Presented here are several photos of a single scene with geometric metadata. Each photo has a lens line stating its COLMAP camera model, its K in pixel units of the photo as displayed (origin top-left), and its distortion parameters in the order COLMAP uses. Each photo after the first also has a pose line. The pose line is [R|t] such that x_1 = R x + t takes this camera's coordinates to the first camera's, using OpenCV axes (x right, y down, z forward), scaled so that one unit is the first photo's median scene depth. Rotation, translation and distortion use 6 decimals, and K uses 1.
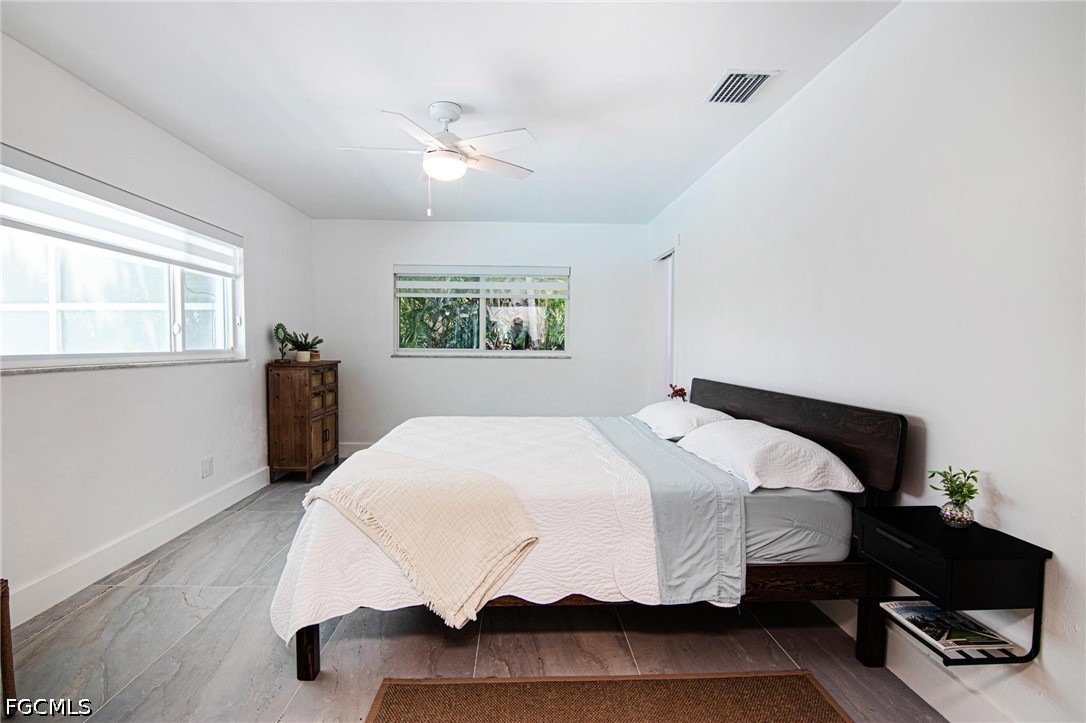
lens RADIAL K [[549.6, 0, 539.3], [0, 549.6, 359.7], [0, 0, 1]] dist [-0.003586, -0.005841]
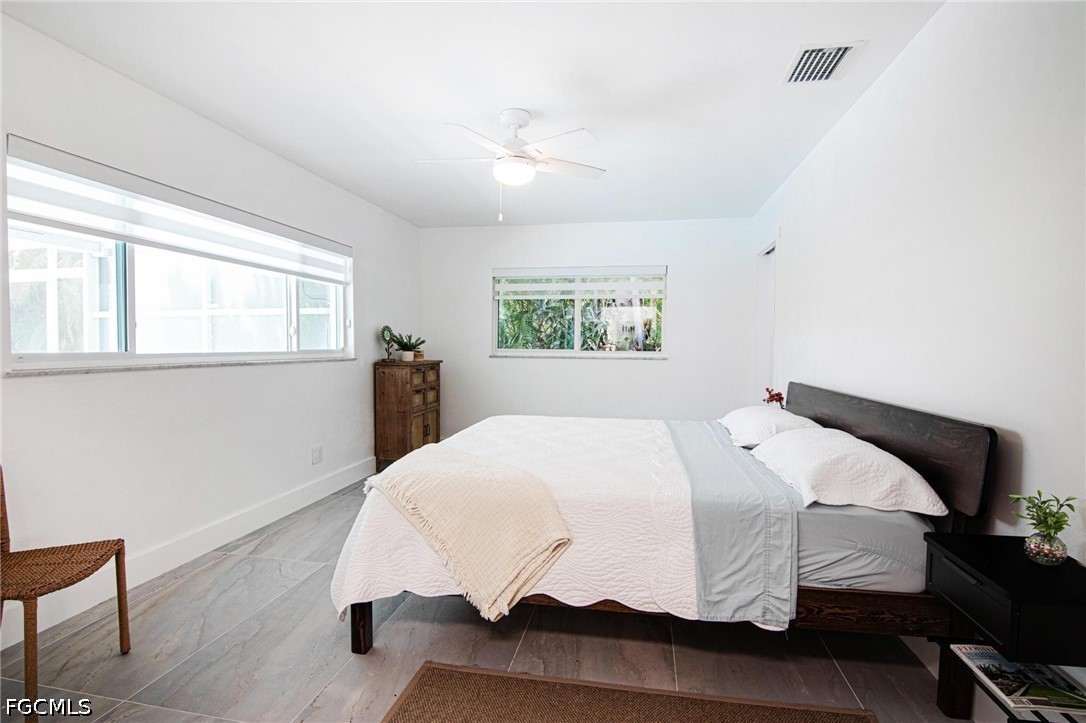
lens RADIAL K [[549.6, 0, 540.2], [0, 549.6, 359.4], [0, 0, 1]] dist [-0.003586, -0.005841]
pose [[0.975612, 0.006607, -0.219402, 0.134628], [-0.007075, 0.999974, -0.001350, 0.000096], [0.219388, 0.002869, 0.975634, 0.012663]]
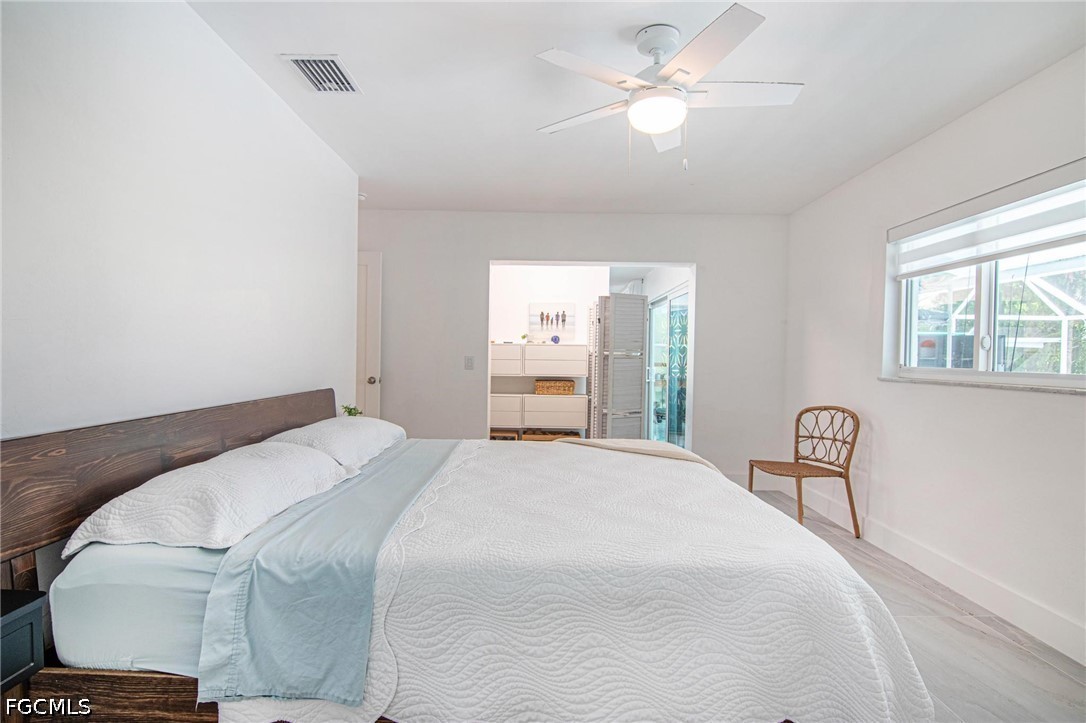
lens RADIAL K [[549.6, 0, 541.9], [0, 549.6, 361.5], [0, 0, 1]] dist [-0.003586, -0.005841]
pose [[-0.998972, -0.018161, 0.041536, -0.070372], [-0.016658, 0.999204, 0.036258, -0.057430], [-0.042161, 0.035528, -0.998479, 2.244836]]
